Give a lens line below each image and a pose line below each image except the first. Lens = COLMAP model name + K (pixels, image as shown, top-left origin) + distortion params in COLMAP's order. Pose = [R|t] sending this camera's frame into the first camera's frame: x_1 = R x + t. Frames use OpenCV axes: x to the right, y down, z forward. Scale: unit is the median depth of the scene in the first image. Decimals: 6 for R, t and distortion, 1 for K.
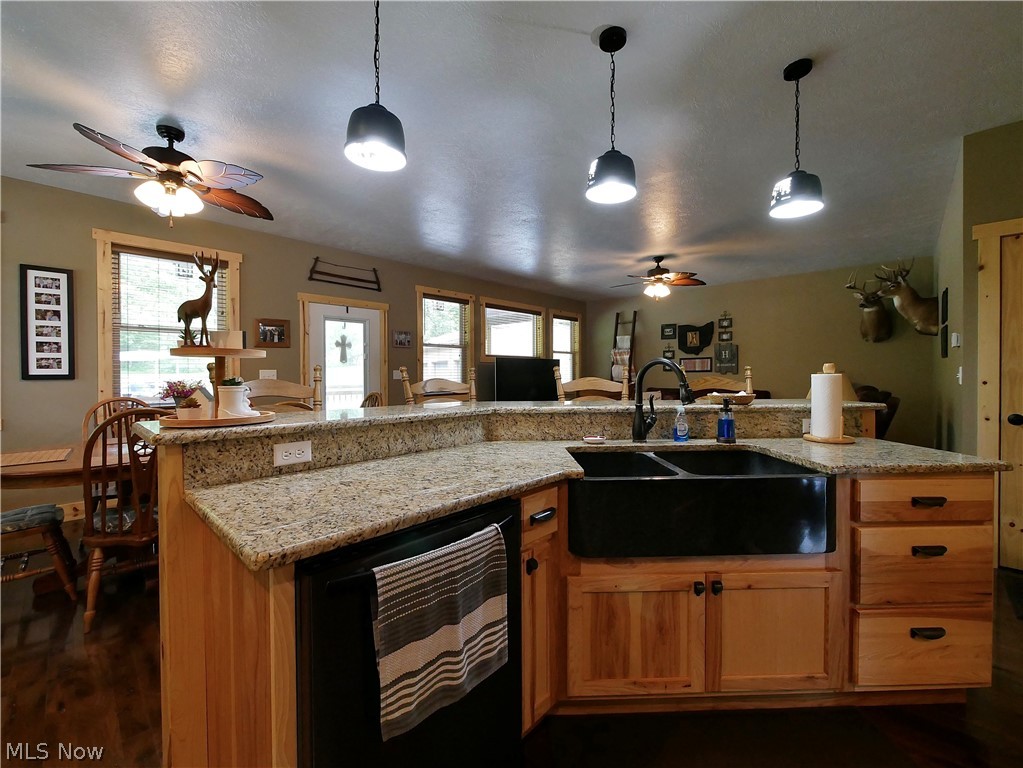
lens RADIAL K [[418.9, 0, 512.7], [0, 418.9, 380.7], [0, 0, 1]] dist [-0.001014, -0.000002]
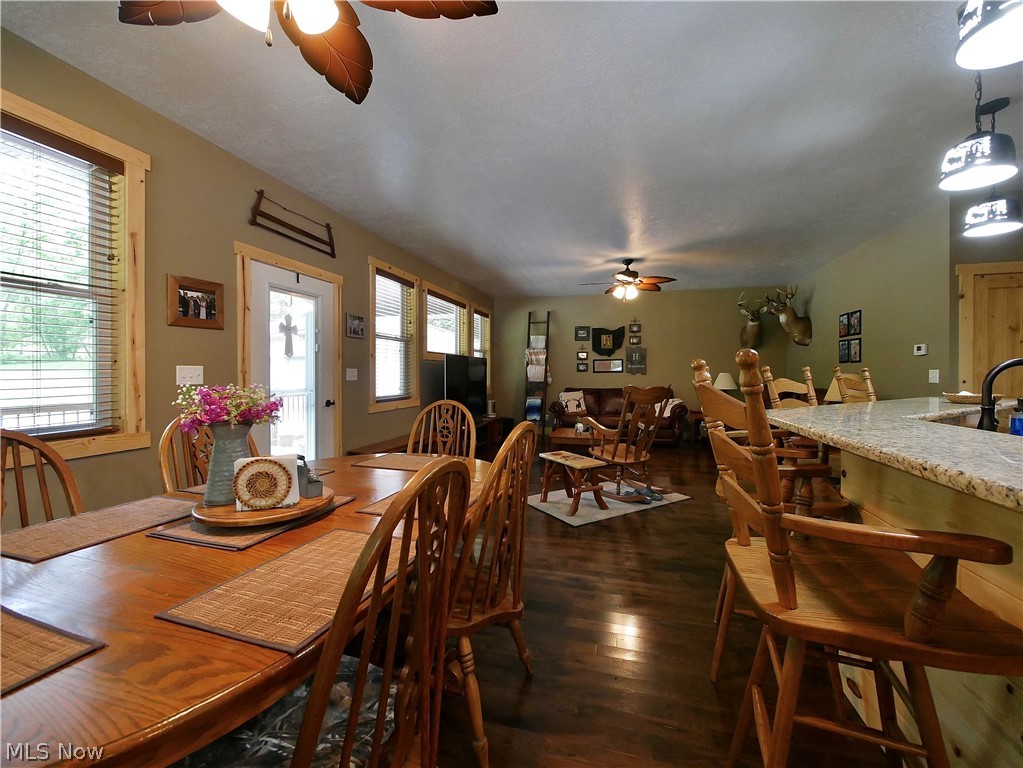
lens RADIAL K [[418.9, 0, 510.6], [0, 418.9, 378.6], [0, 0, 1]] dist [-0.001014, -0.000002]
pose [[0.886876, -0.001951, 0.462004, -0.369539], [0.004087, 0.999985, -0.003623, -0.003383], [-0.461990, 0.005101, 0.886870, 0.224756]]
